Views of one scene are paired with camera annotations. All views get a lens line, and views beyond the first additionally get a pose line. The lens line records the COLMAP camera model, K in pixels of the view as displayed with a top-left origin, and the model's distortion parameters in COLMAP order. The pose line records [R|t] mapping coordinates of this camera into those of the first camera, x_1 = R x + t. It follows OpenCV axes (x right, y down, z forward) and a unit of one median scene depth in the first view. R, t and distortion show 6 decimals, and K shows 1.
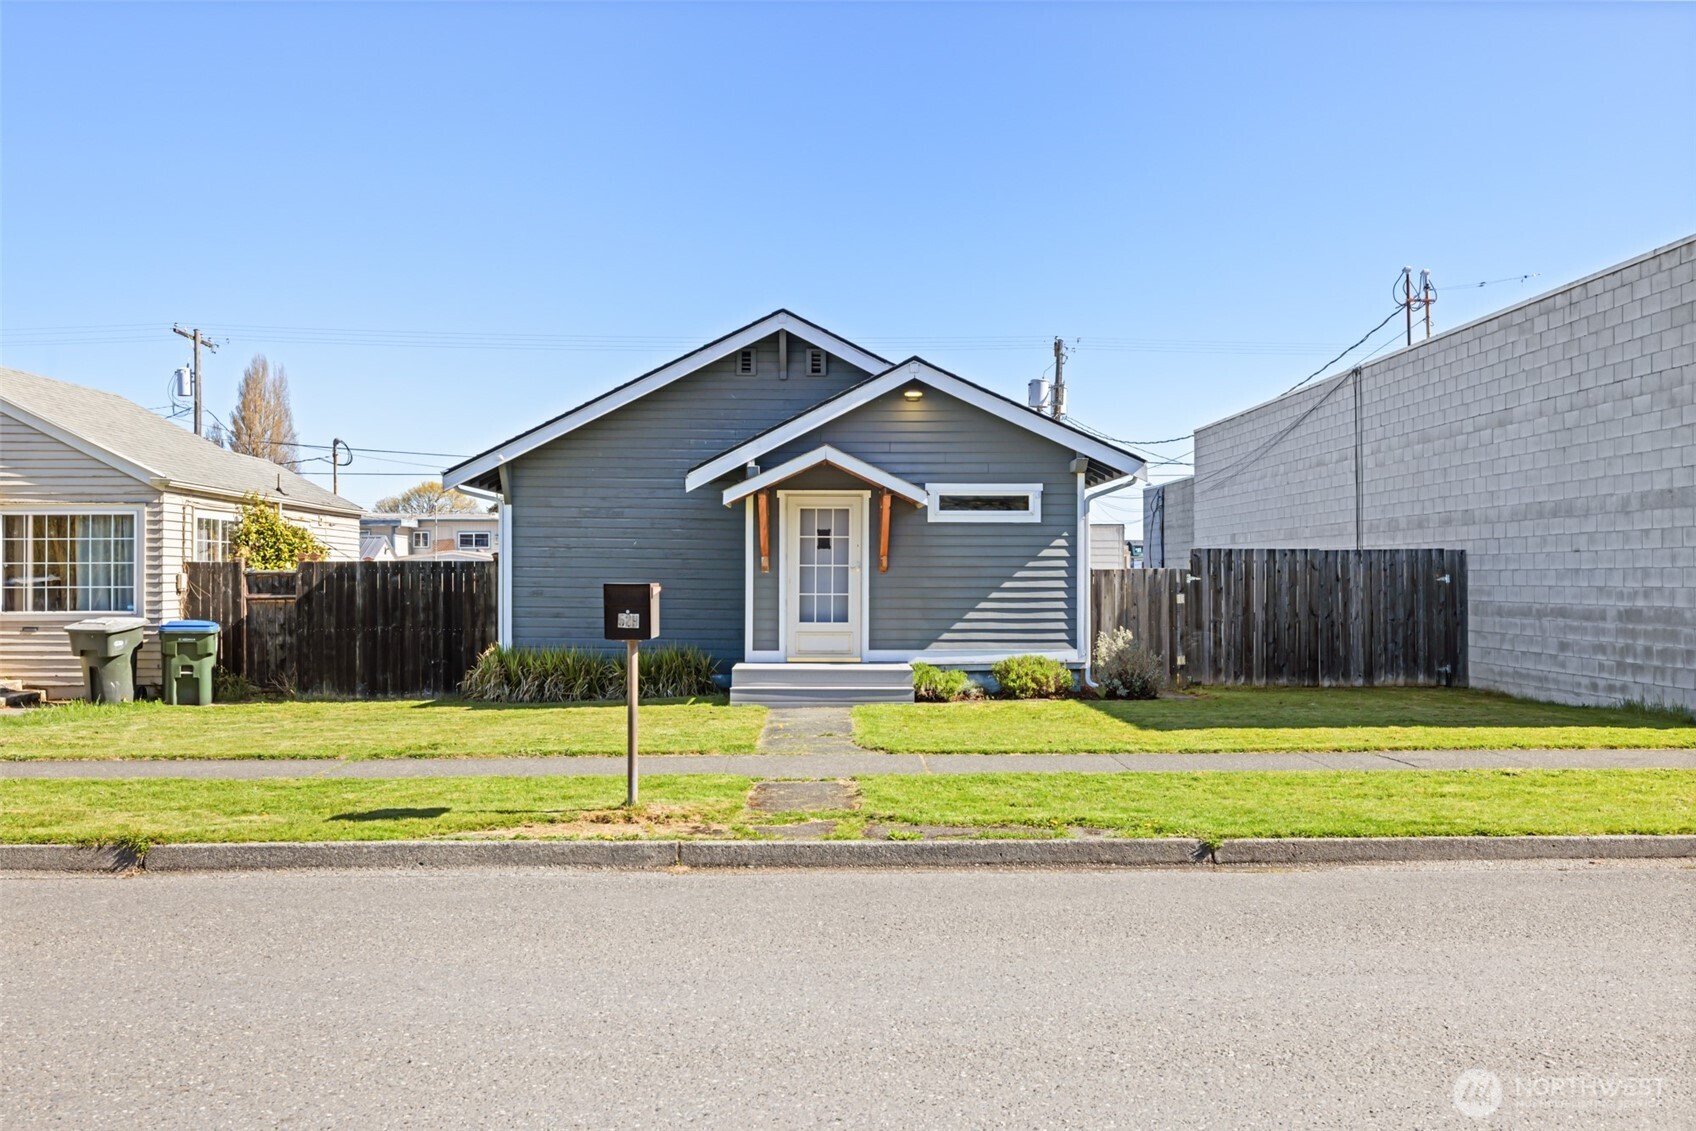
lens RADIAL K [[1681.0, 0, 858.1], [0, 1681.0, 599.3], [0, 0, 1]] dist [0.008351, 0.010348]
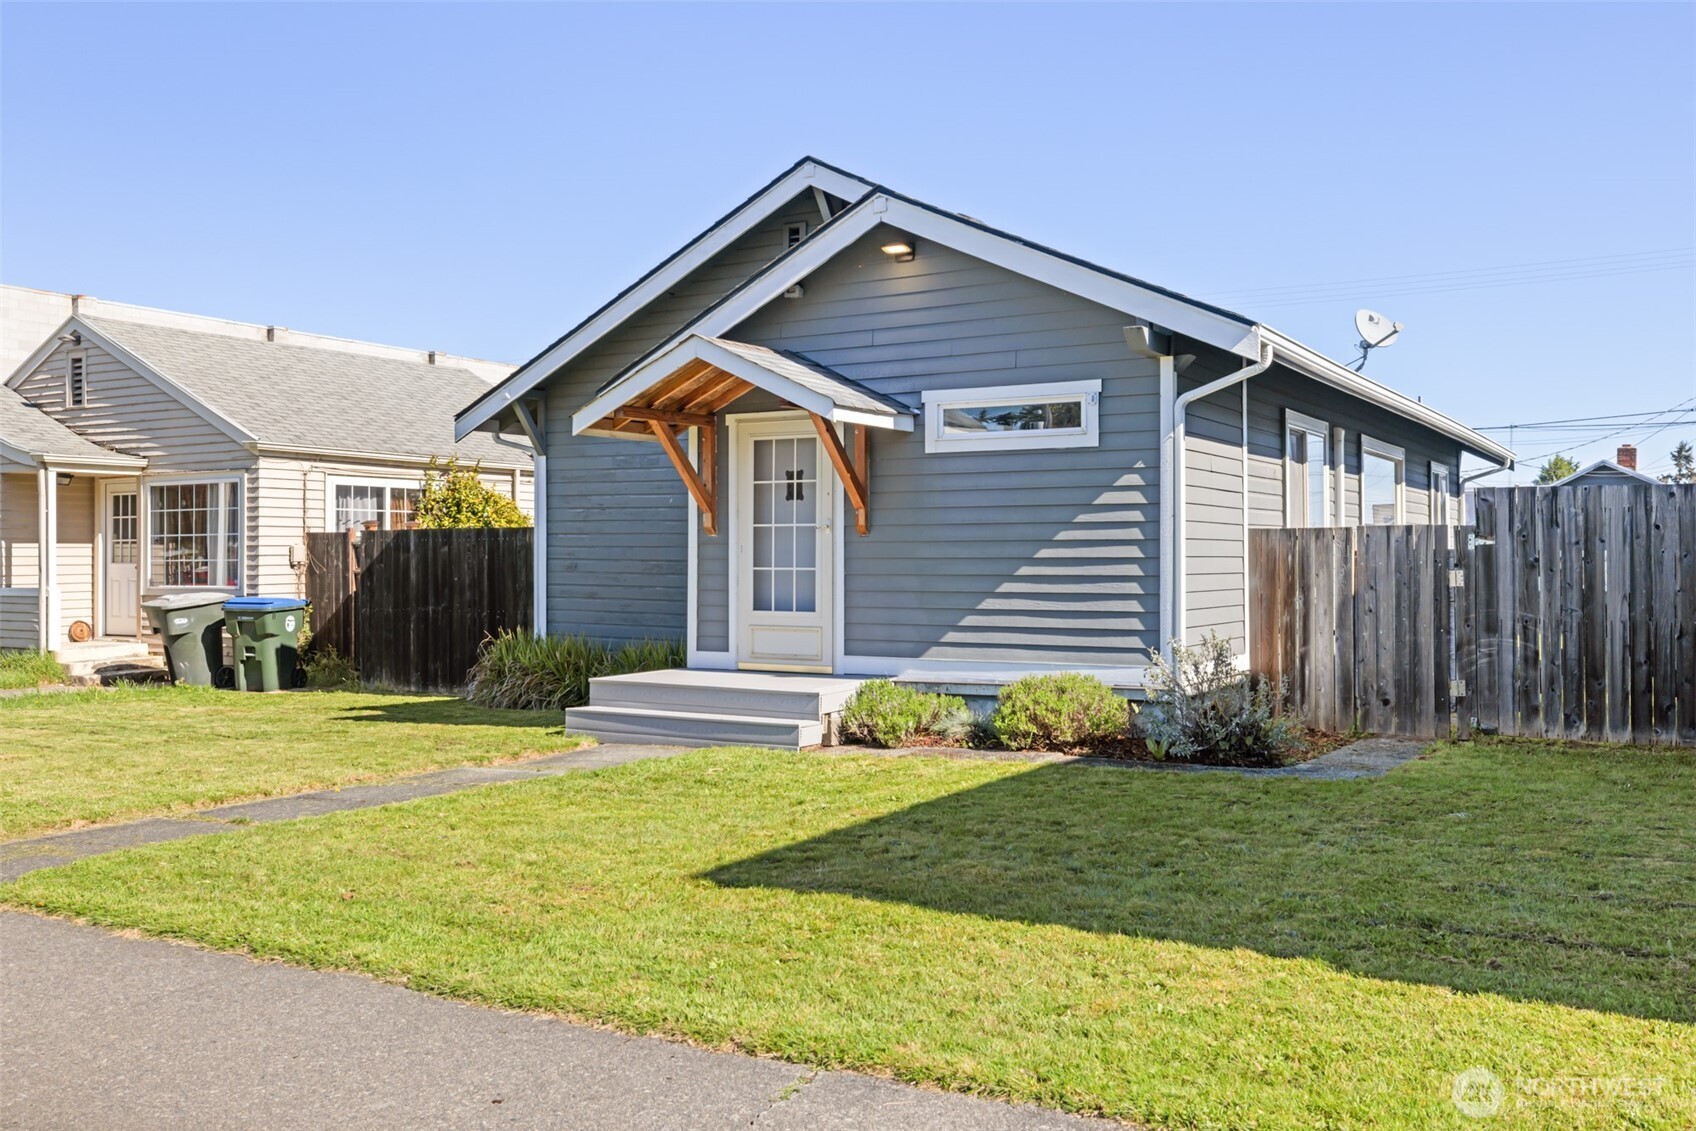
lens RADIAL K [[1487.3, 0, 848.0], [0, 1487.3, 565.5], [0, 0, 1]] dist [0.007873, 0.007600]
pose [[0.849449, 0.000668, -0.527670, 0.287436], [-0.004223, 0.999976, -0.005532, -0.001066], [0.527654, 0.006927, 0.849431, 0.483036]]
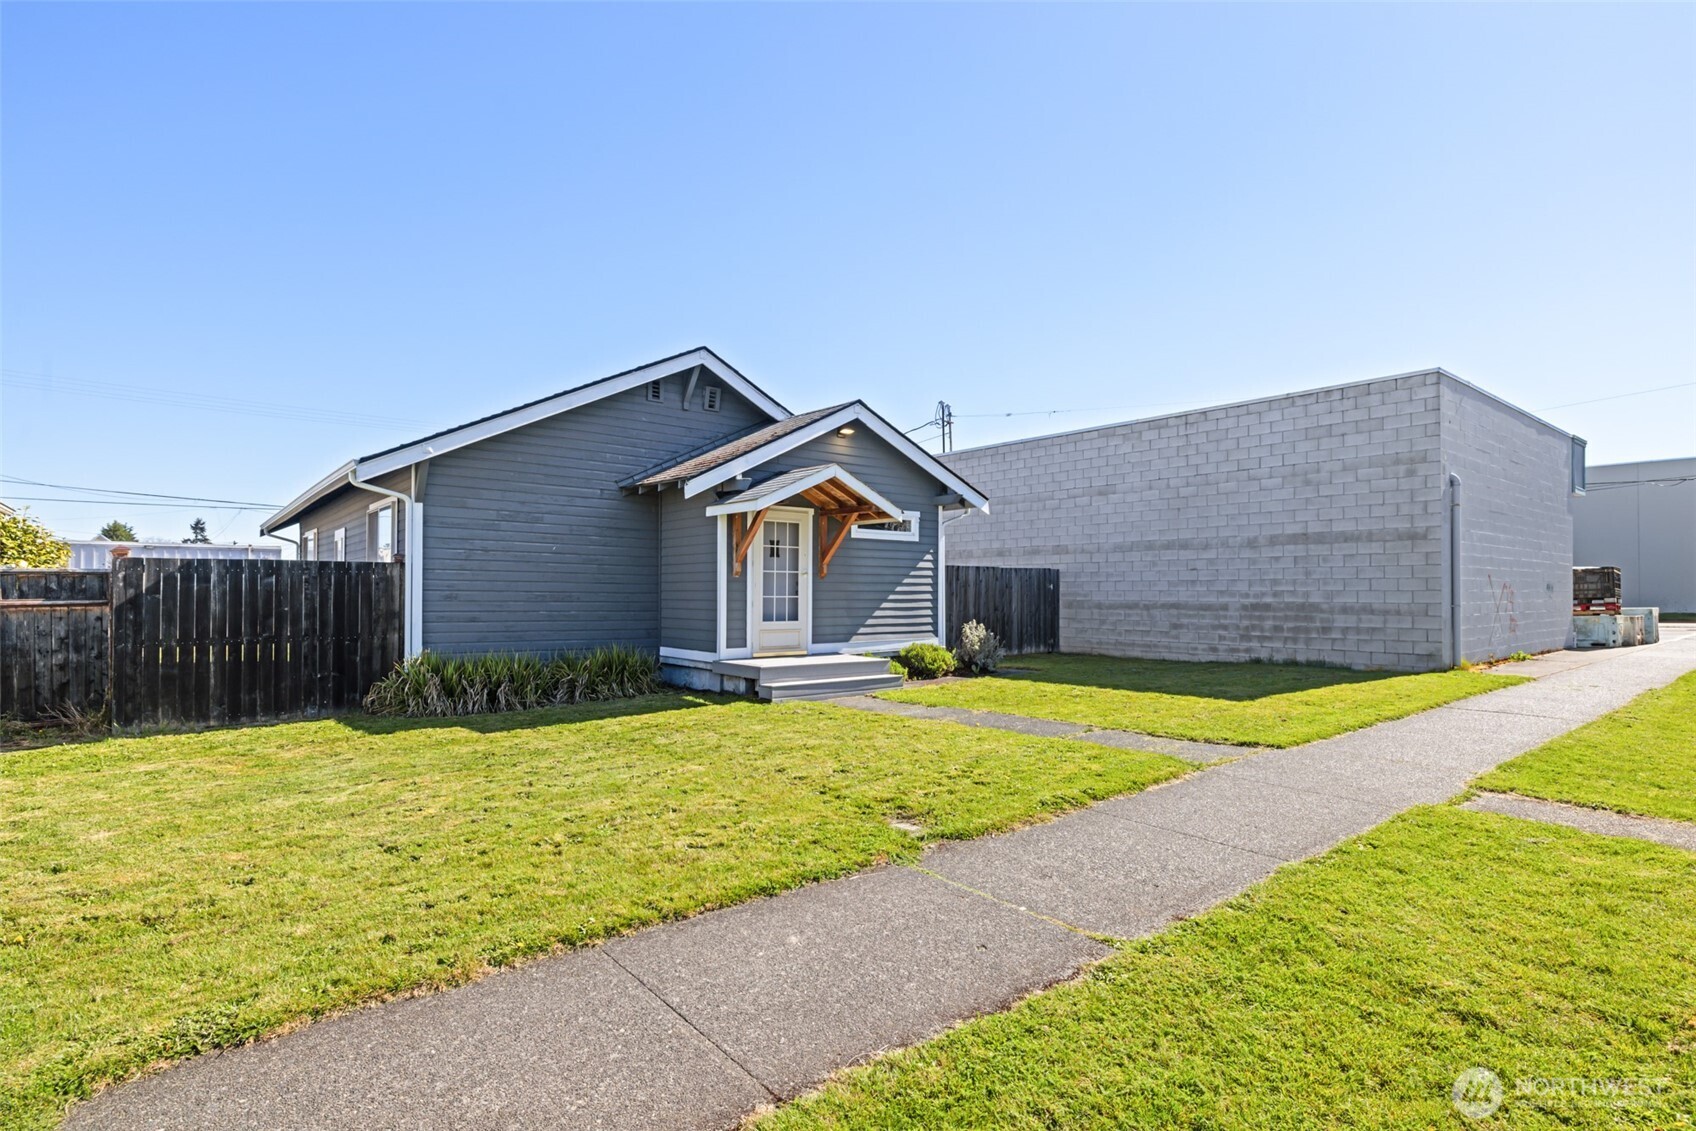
lens RADIAL K [[850.5, 0, 884.9], [0, 850.5, 585.7], [0, 0, 1]] dist [-0.001189, -0.000533]
pose [[0.770707, 0.005534, 0.637166, -0.311879], [0.006829, 0.999833, -0.016943, -0.000118], [-0.637153, 0.017409, 0.770541, 0.473973]]
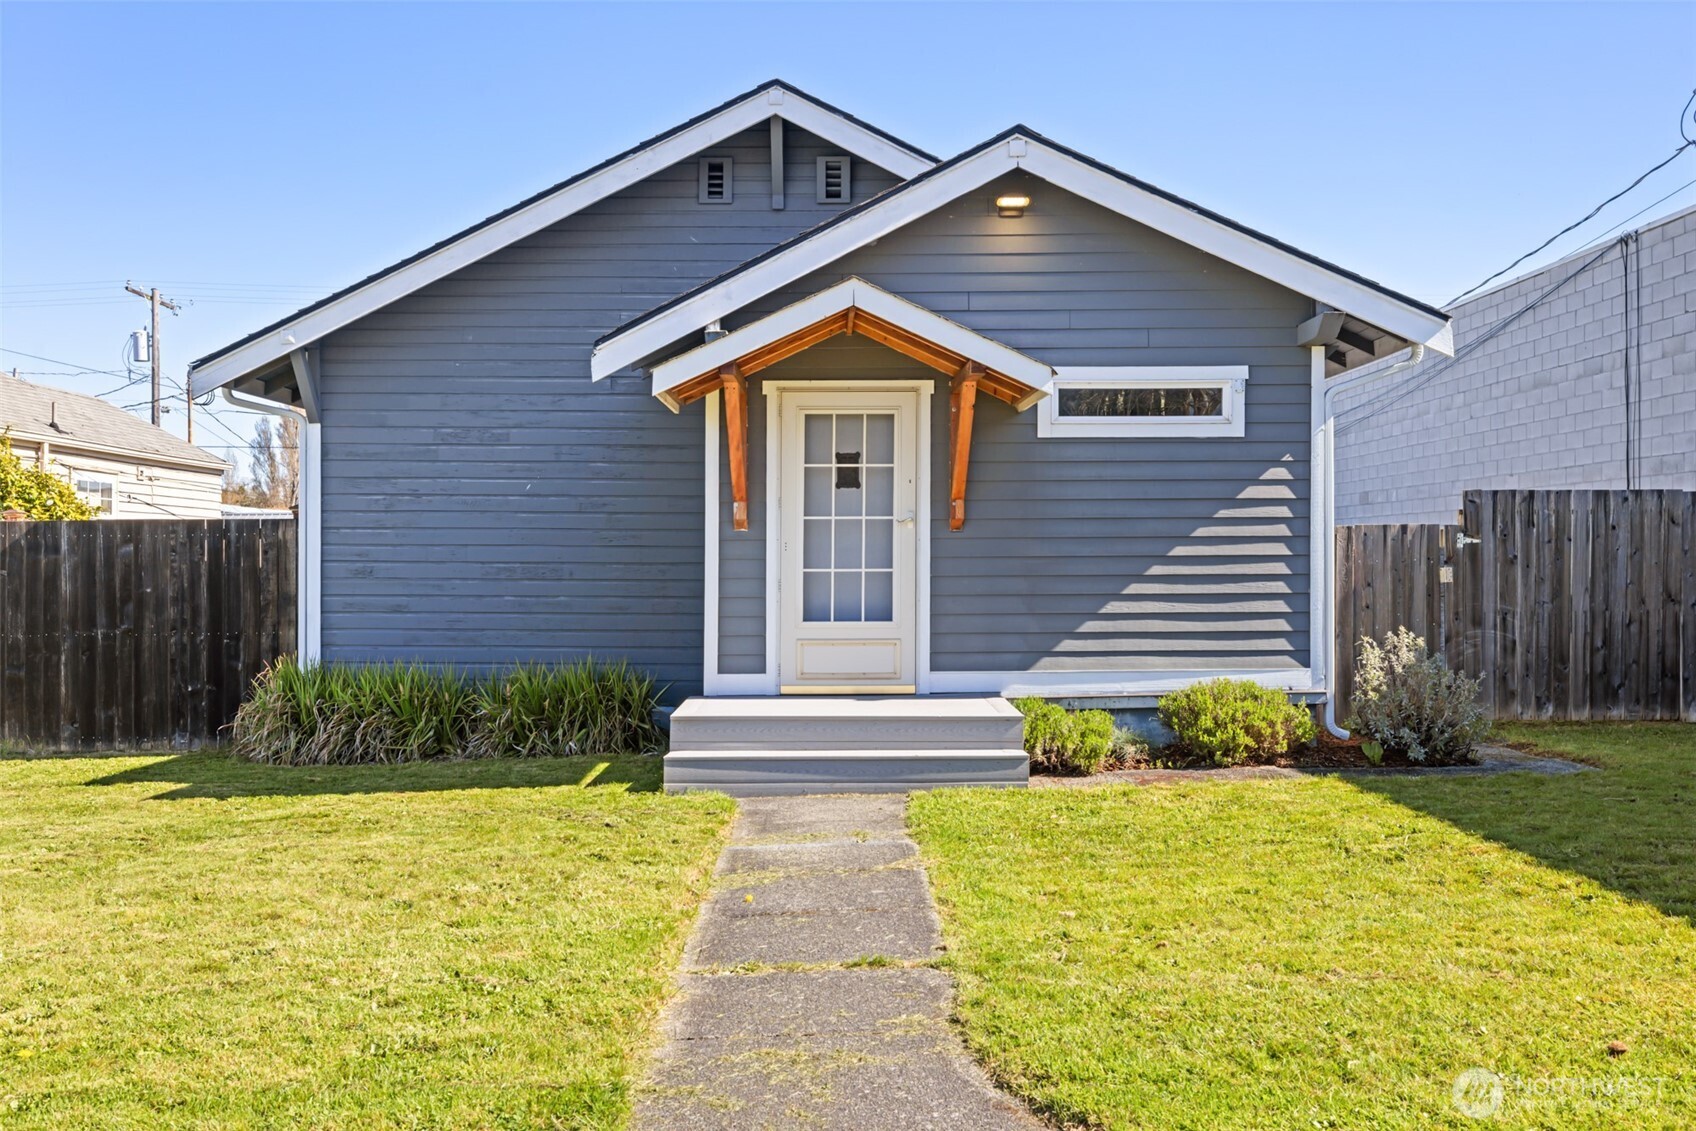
lens RADIAL K [[1487.3, 0, 848.0], [0, 1487.3, 565.5], [0, 0, 1]] dist [0.007873, 0.007600]
pose [[0.999892, -0.005991, -0.013428, -0.012868], [0.005868, 0.999941, -0.009136, -0.000095], [0.013481, 0.009056, 0.999868, 0.480751]]
